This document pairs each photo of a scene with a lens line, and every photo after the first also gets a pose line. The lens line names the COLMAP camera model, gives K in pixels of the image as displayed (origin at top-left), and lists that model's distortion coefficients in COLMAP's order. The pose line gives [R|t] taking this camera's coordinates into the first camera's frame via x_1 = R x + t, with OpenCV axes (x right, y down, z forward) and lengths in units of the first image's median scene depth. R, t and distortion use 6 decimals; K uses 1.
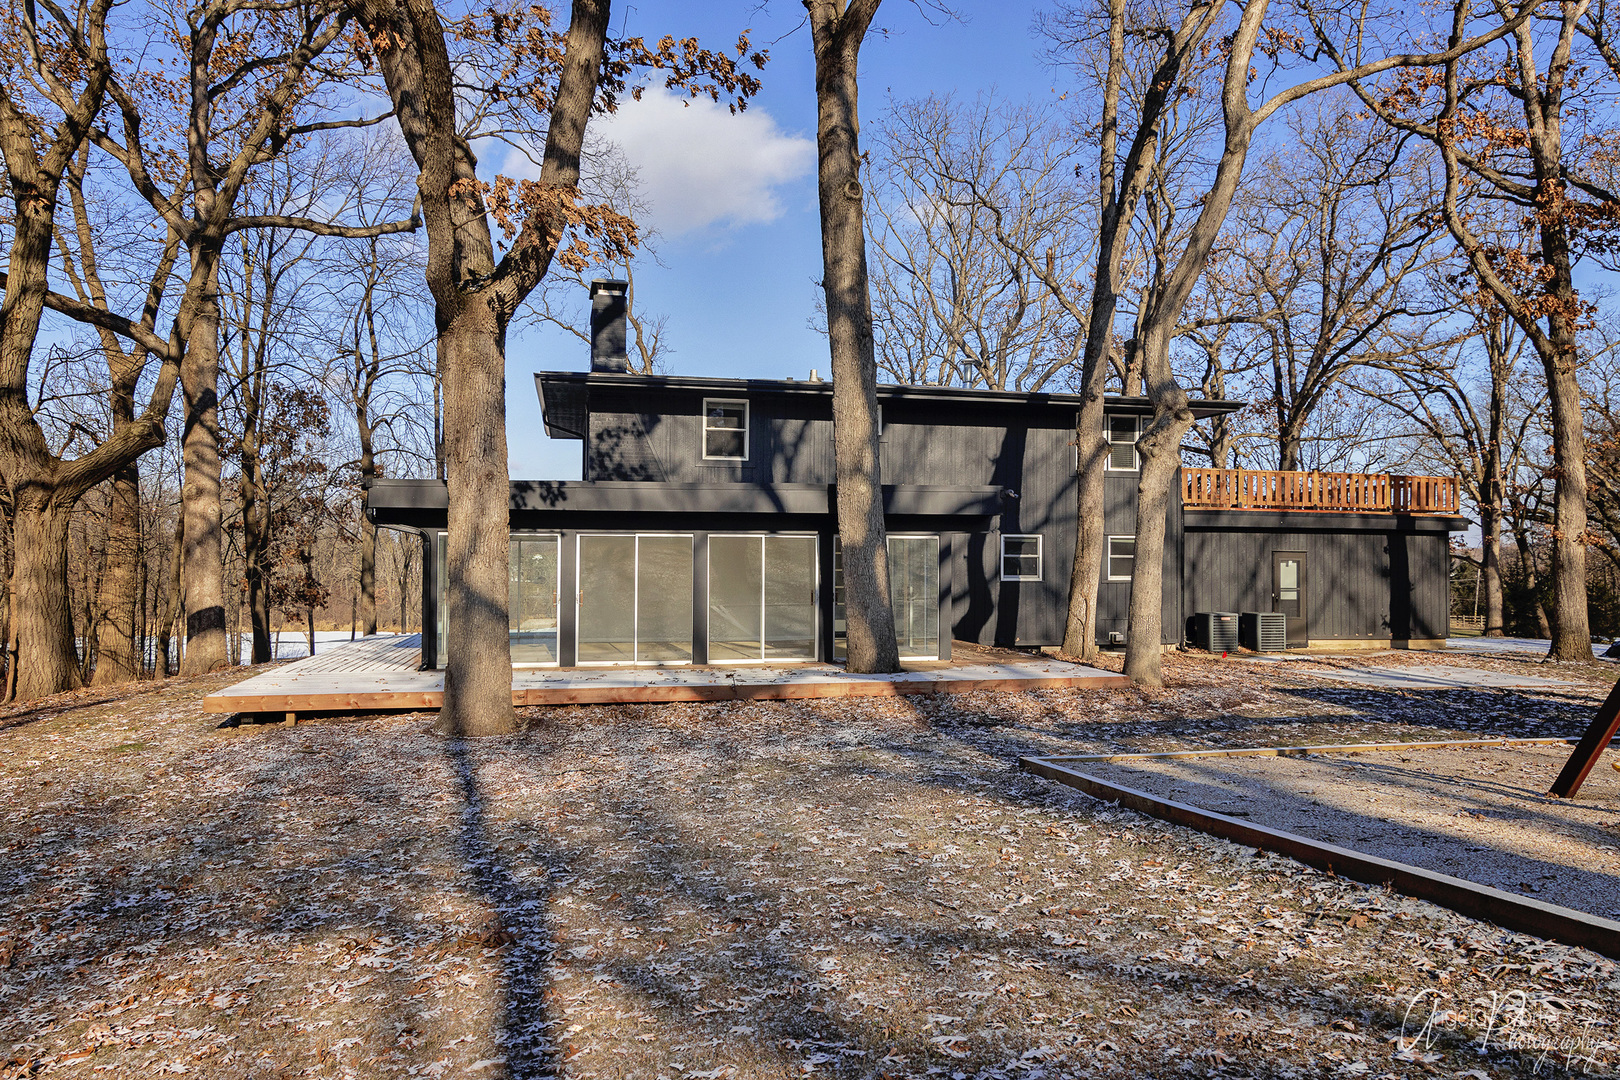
lens RADIAL K [[1103.1, 0, 810.1], [0, 1103.1, 543.3], [0, 0, 1]] dist [-0.002907, -0.002665]
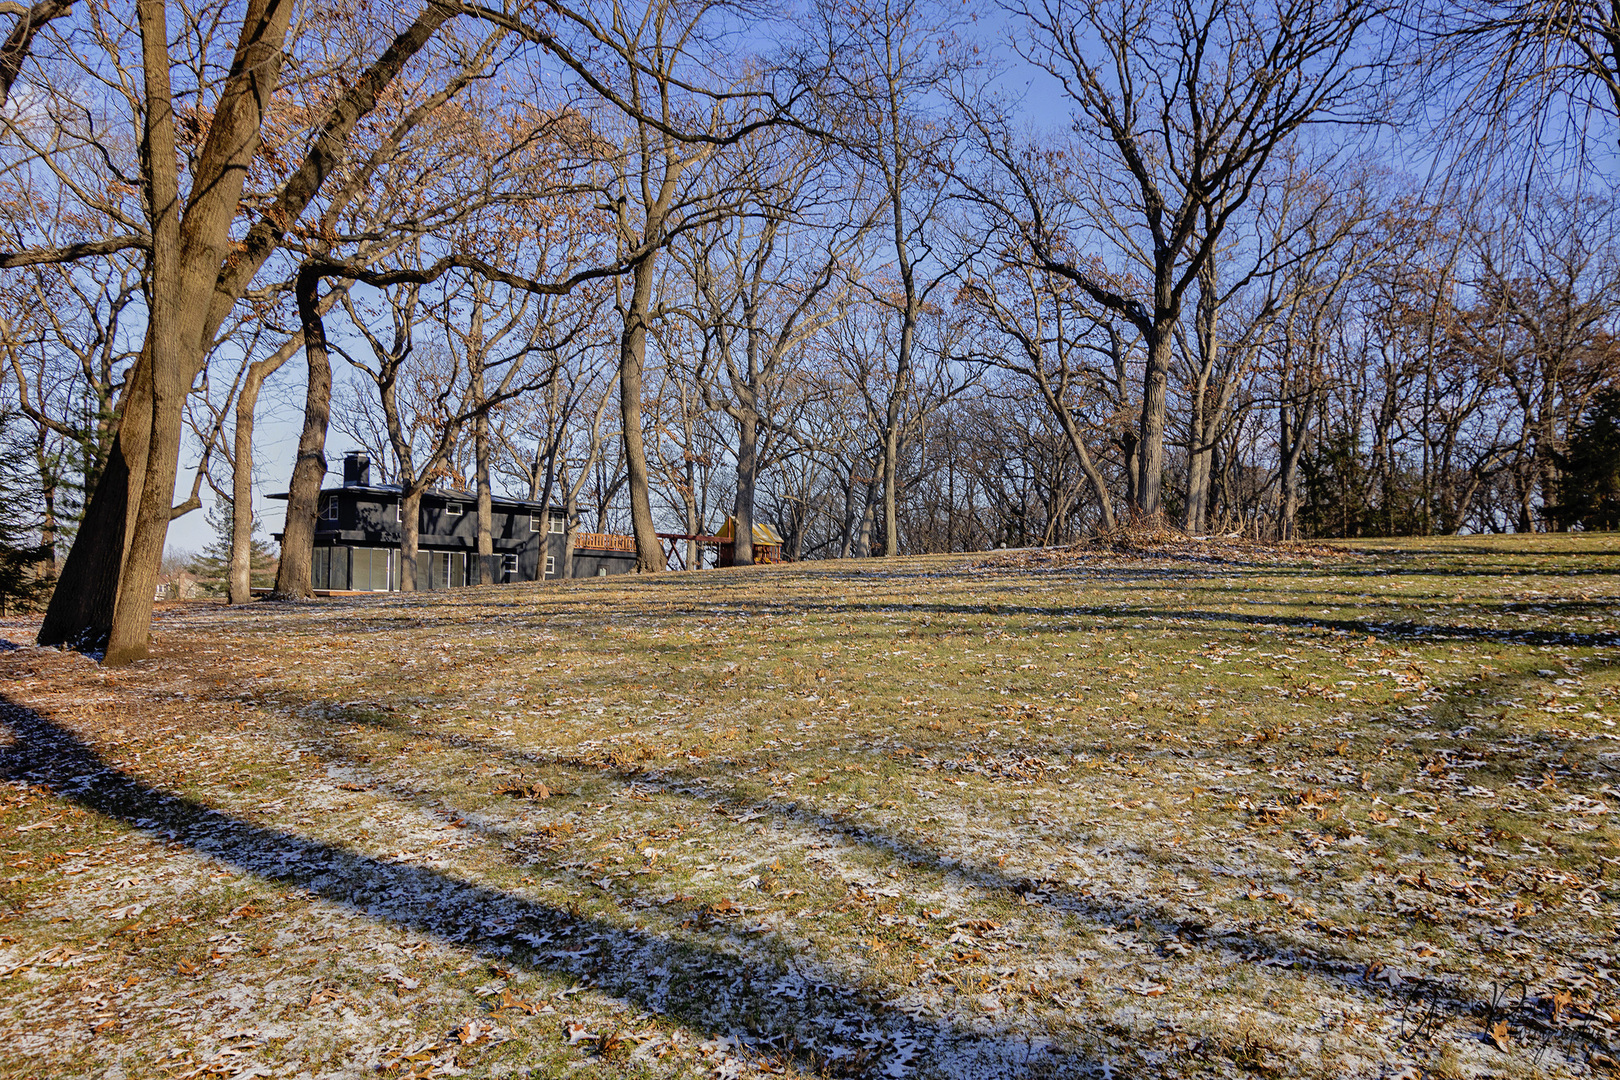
lens RADIAL K [[1103.1, 0, 818.3], [0, 1103.1, 537.7], [0, 0, 1]] dist [-0.002907, -0.002665]
pose [[0.806026, 0.046308, 0.590065, -0.690420], [-0.032346, 0.998891, -0.034208, 0.015250], [-0.590995, 0.008486, 0.806631, -1.363449]]
